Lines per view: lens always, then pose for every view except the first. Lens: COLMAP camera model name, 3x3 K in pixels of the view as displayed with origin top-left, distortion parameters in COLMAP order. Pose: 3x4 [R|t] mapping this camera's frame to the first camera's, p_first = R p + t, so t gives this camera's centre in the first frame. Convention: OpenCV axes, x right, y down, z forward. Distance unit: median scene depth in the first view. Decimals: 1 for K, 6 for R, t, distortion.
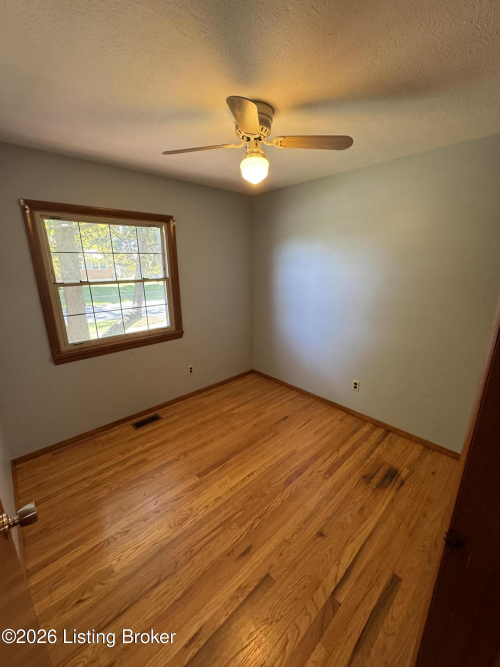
lens RADIAL K [[266.0, 0, 251.1], [0, 266.0, 331.7], [0, 0, 1]] dist [-0.000386, 0.000679]
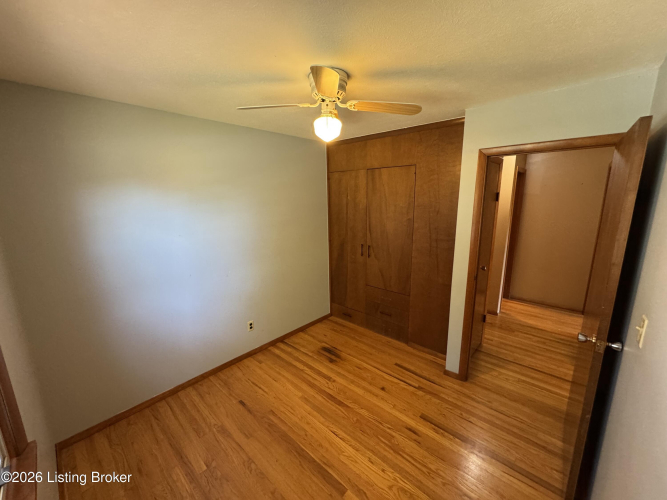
lens RADIAL K [[266.0, 0, 329.2], [0, 266.0, 249.2], [0, 0, 1]] dist [-0.000386, 0.000679]
pose [[-0.066813, -0.191402, 0.979235, -0.779922], [0.273696, 0.940266, 0.202459, -0.275266], [-0.959493, 0.281539, -0.010436, 0.815225]]
